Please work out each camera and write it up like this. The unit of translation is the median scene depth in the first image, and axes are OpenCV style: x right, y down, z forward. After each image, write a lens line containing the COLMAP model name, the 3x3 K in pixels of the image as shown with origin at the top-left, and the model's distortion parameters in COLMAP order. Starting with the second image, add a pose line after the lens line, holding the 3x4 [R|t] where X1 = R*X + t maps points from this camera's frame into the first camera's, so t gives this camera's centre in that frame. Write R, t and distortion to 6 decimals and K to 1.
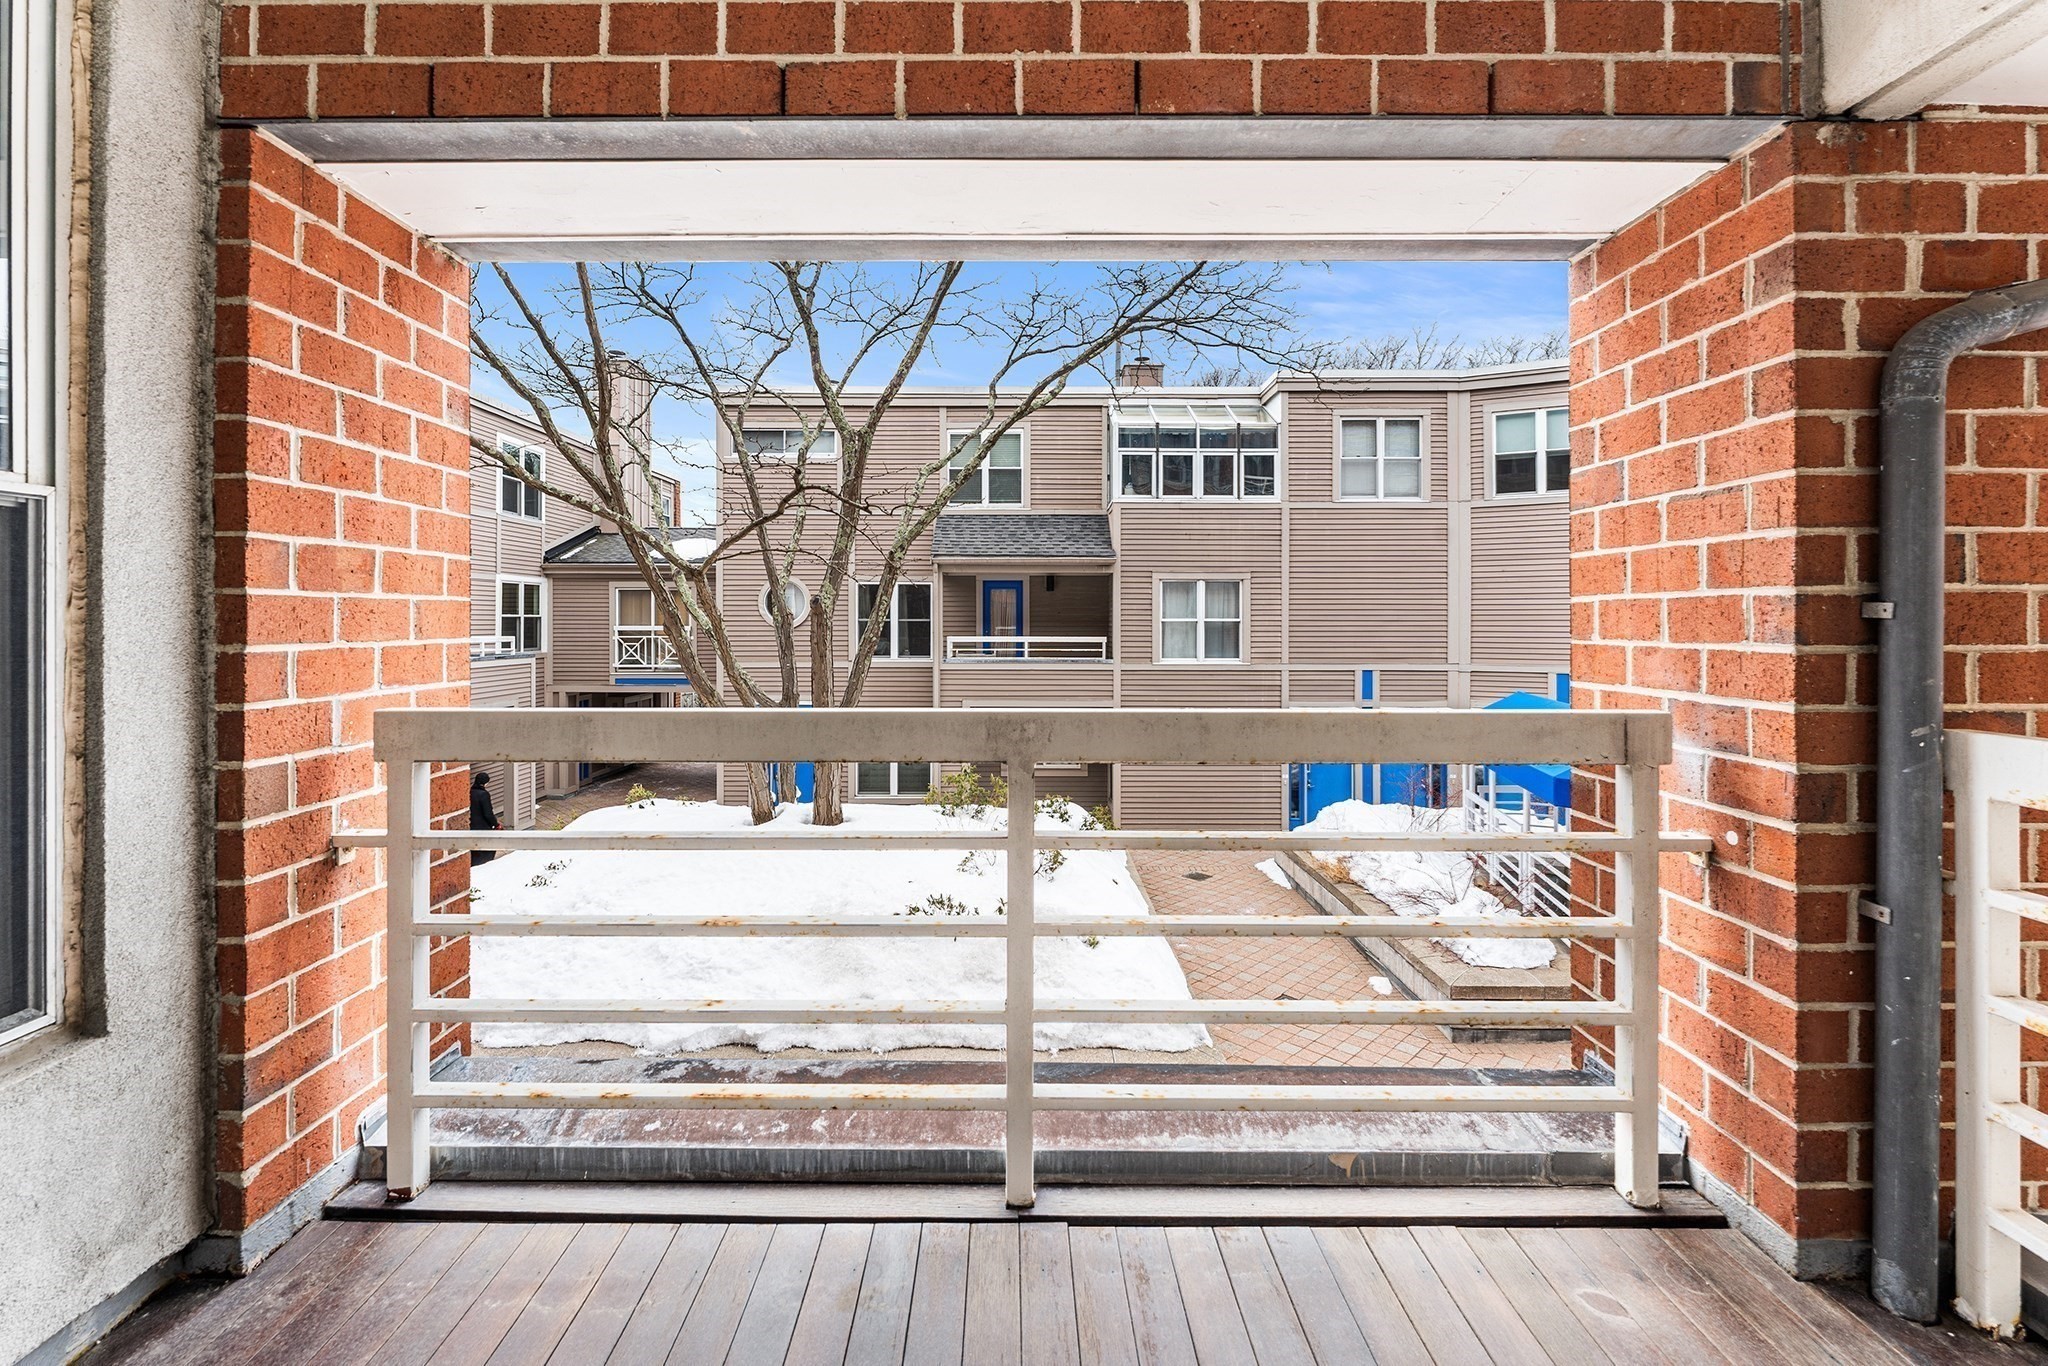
lens RADIAL K [[863.8, 0, 1020.5], [0, 863.8, 624.5], [0, 0, 1]] dist [-0.000073, -0.000206]
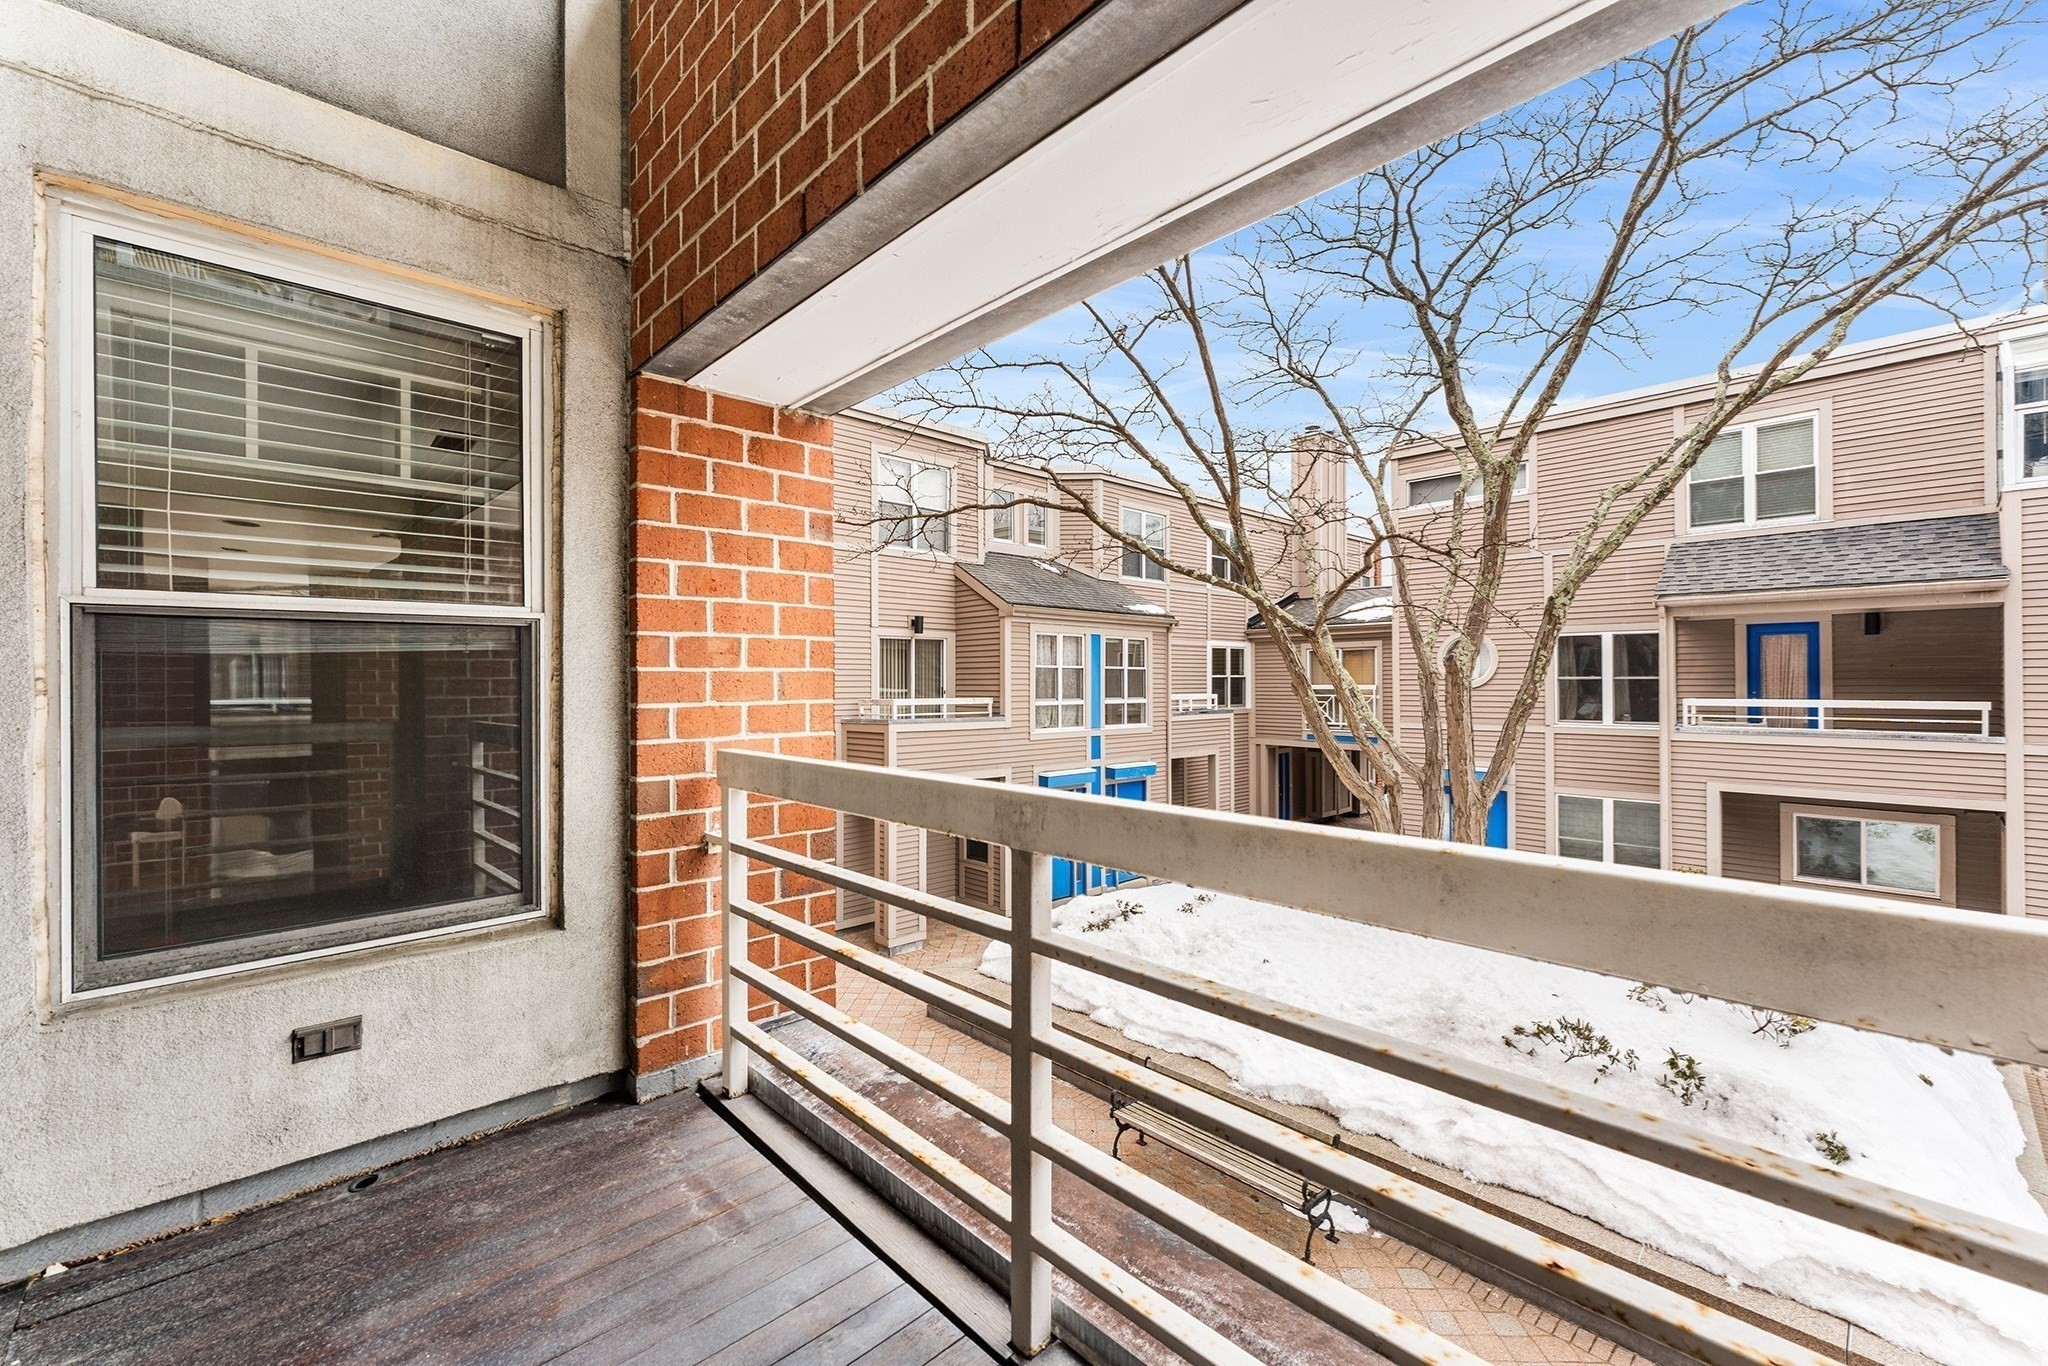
lens RADIAL K [[844.6, 0, 1024.0], [0, 844.6, 683.0], [0, 0, 1]] dist [0.000331, 0.000005]
pose [[0.685746, -0.002224, -0.727838, 0.586713], [0.002310, 0.999997, -0.000878, -0.008727], [0.727838, -0.001080, 0.685749, 0.380235]]
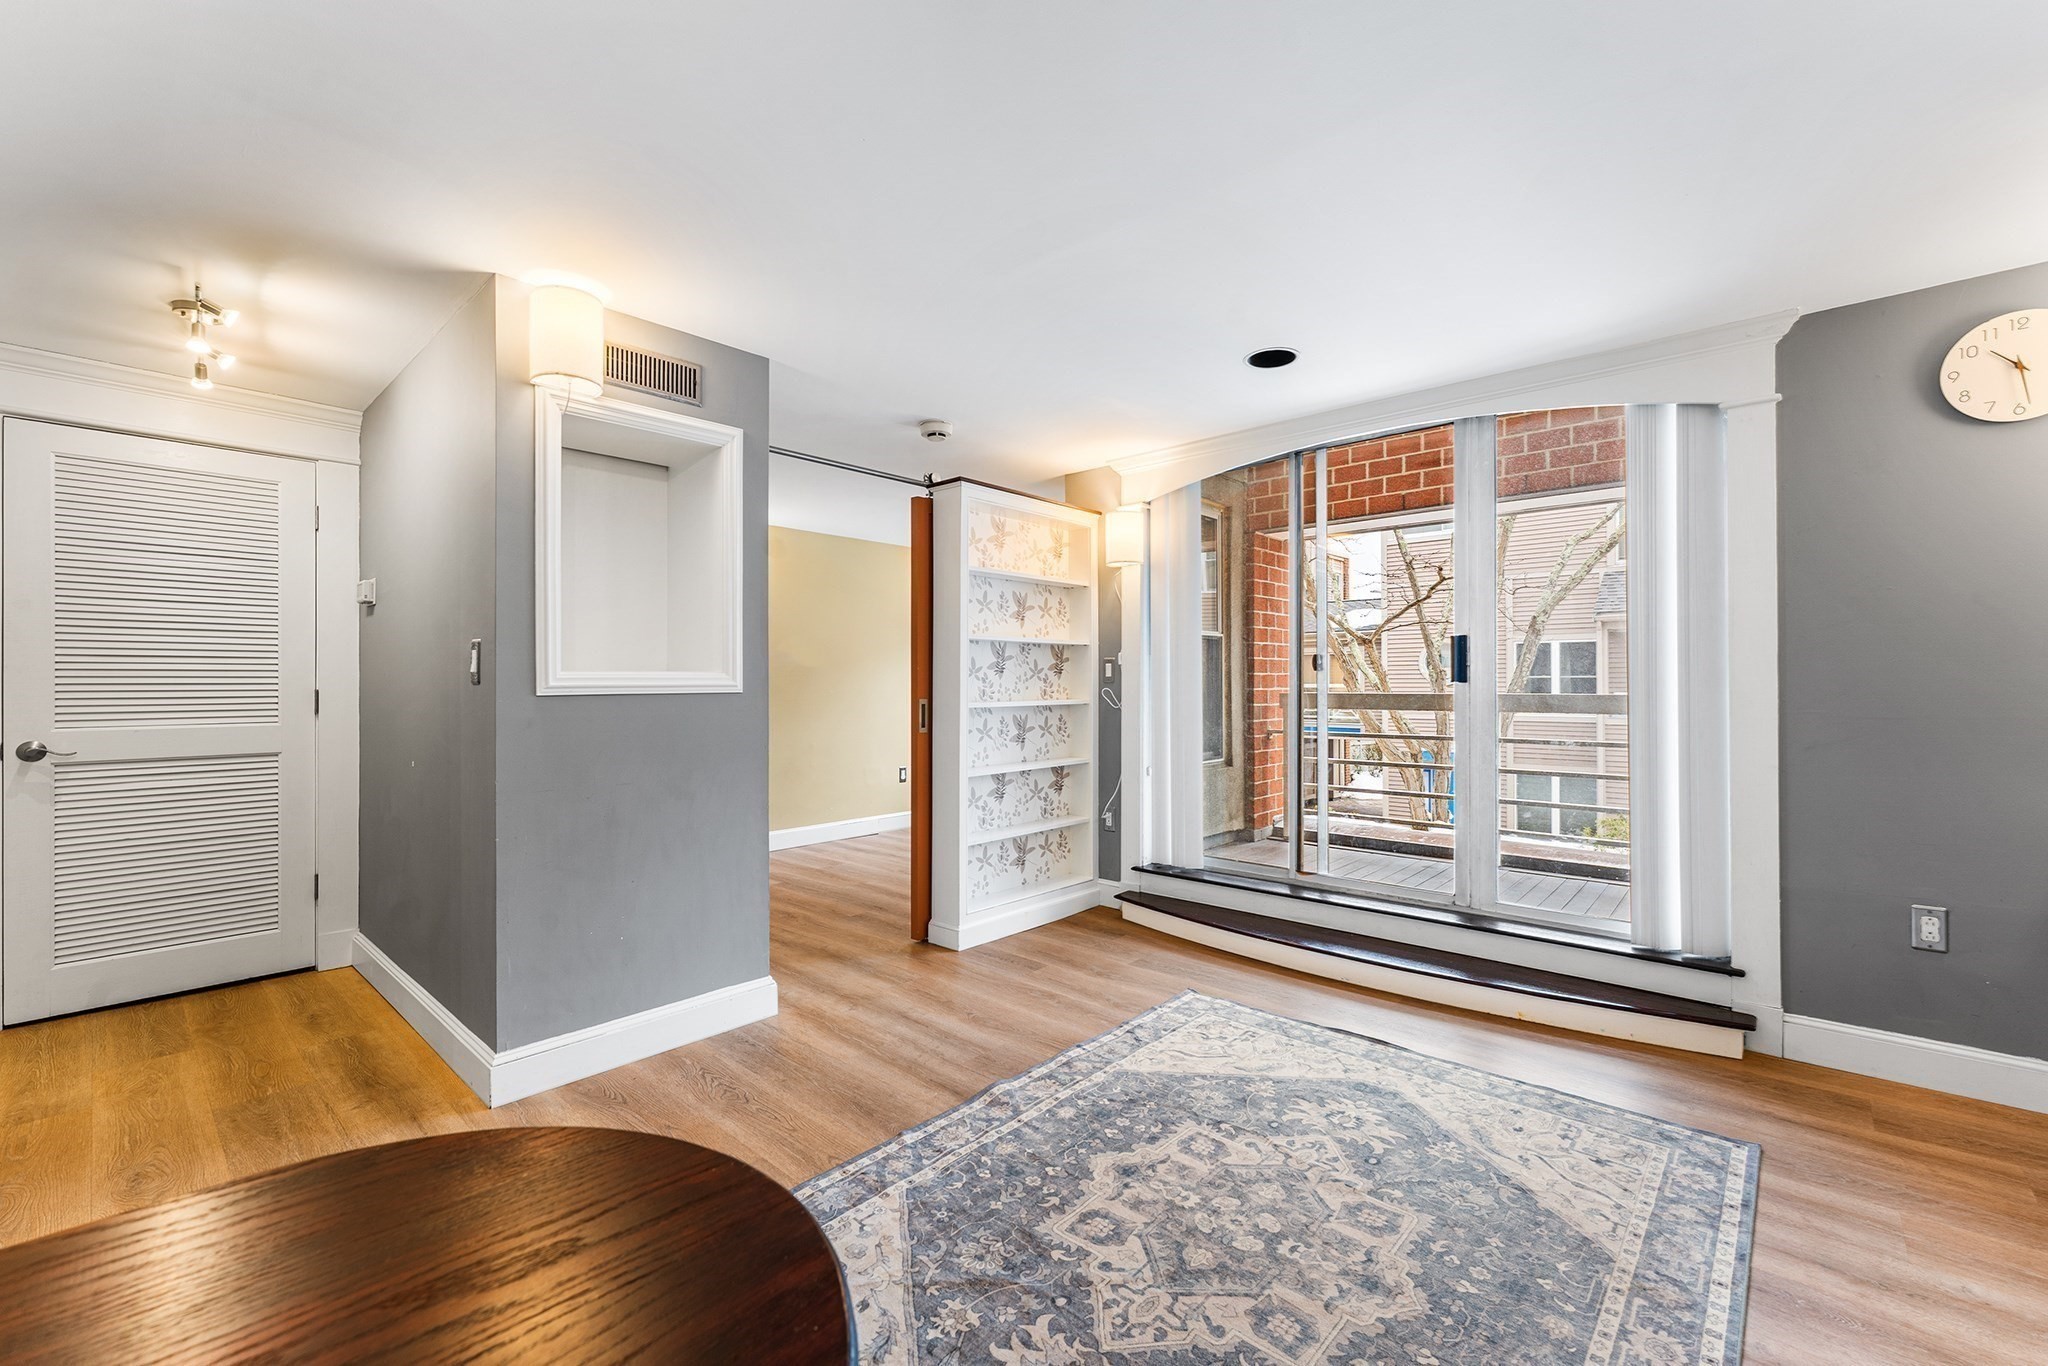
lens RADIAL K [[851.2, 0, 1024.0], [0, 851.2, 683.0], [0, 0, 1]] dist [-0.000286, 0.000060]
pose [[0.740756, -0.005036, -0.671755, 0.692830], [0.001891, 0.999984, -0.005412, 0.072363], [0.671771, 0.002739, 0.740754, -1.986911]]
